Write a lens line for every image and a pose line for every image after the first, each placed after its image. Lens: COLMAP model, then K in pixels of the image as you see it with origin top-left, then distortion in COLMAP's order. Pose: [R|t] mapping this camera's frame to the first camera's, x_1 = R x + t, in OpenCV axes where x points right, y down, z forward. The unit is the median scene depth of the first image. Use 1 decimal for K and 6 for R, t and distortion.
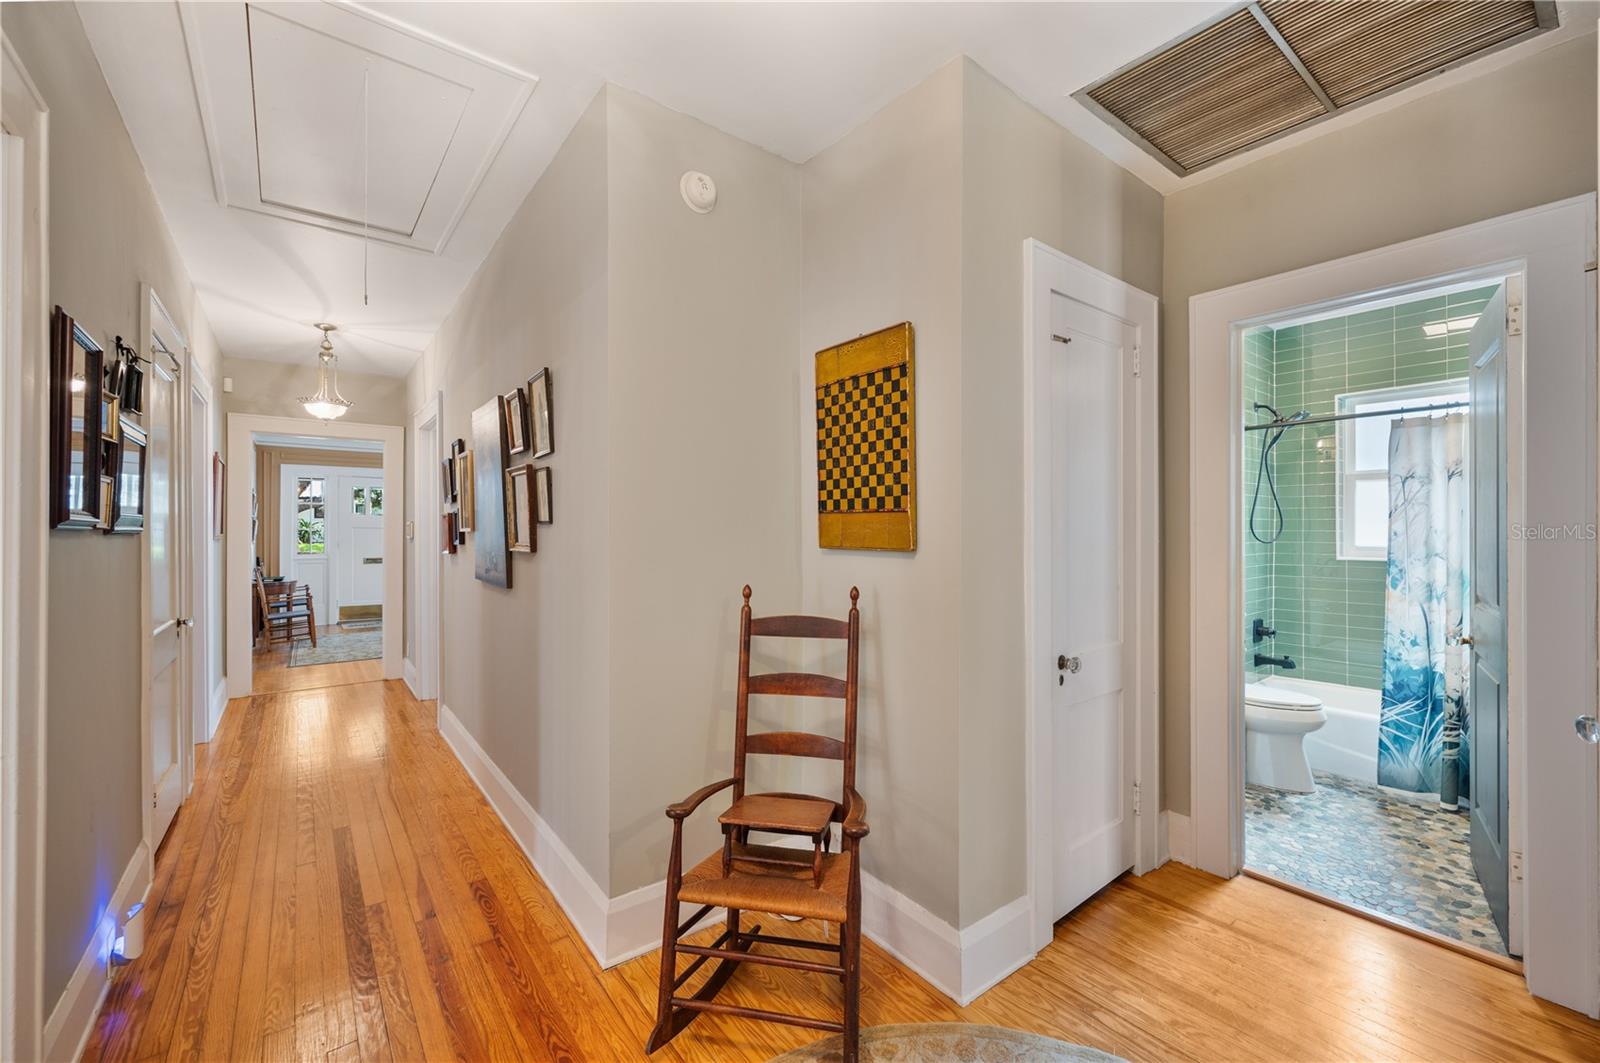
lens RADIAL K [[646.3, 0, 812.2], [0, 646.3, 532.0], [0, 0, 1]] dist [-0.003453, 0.001644]
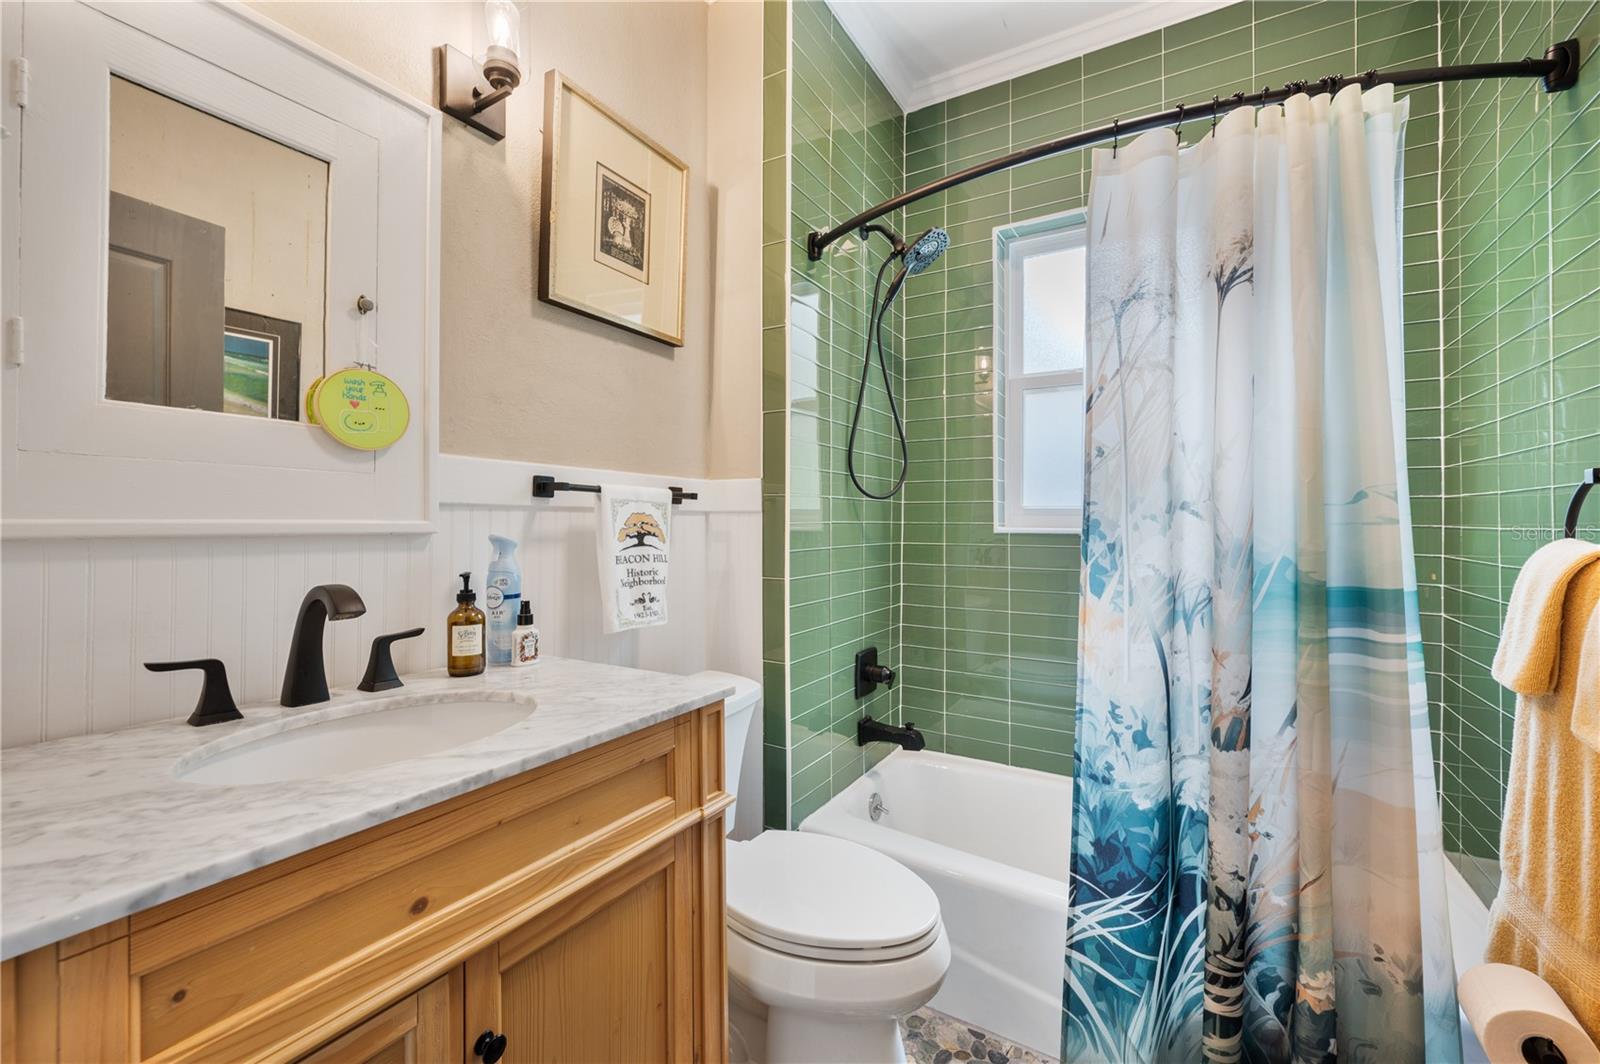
lens RADIAL K [[646.3, 0, 805.2], [0, 646.3, 515.0], [0, 0, 1]] dist [-0.003453, 0.001644]
pose [[0.934639, 0.011723, 0.355405, 0.603363], [-0.007474, 0.999883, -0.013326, 0.046728], [-0.355520, 0.009799, 0.934617, 0.703015]]
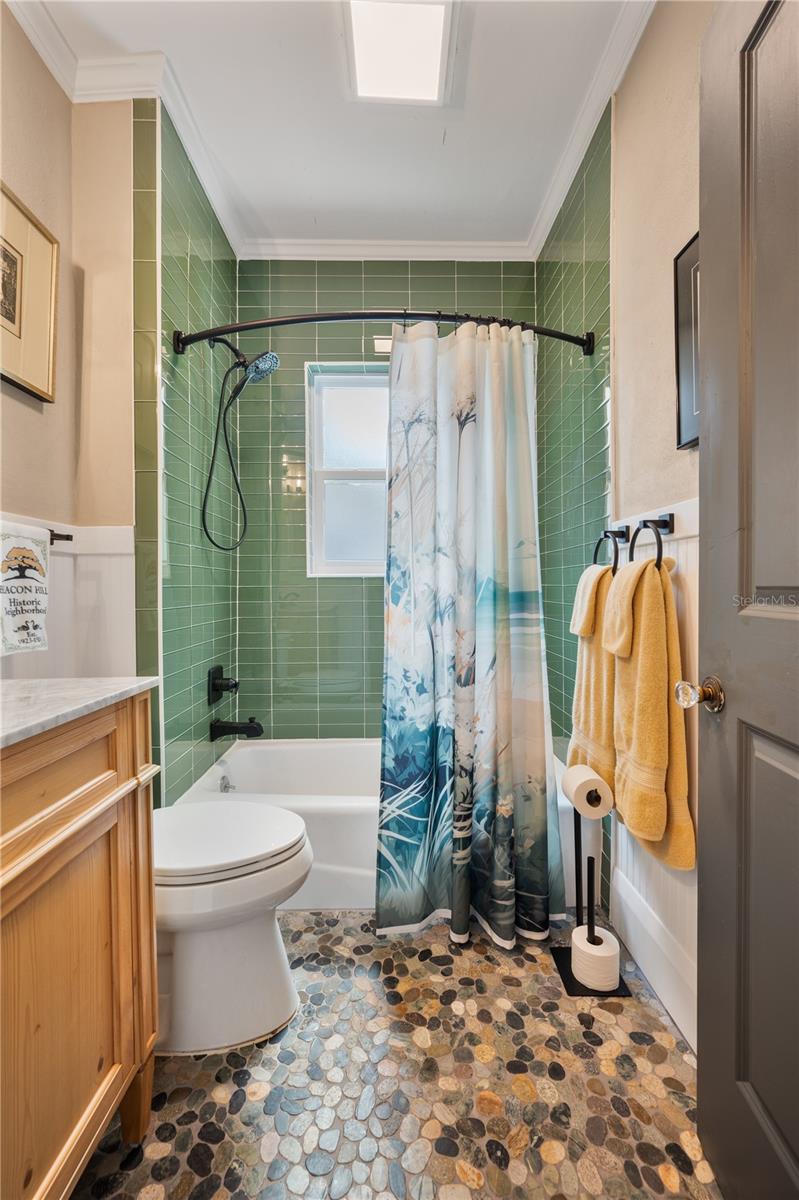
lens RADIAL K [[486.4, 0, 396.2], [0, 486.4, 587.4], [0, 0, 1]] dist [0.000532, -0.000627]
pose [[0.613104, 0.000825, 0.790001, 0.536768], [0.005444, 0.999971, -0.005269, 0.074629], [-0.789983, 0.007532, 0.613082, 0.715799]]
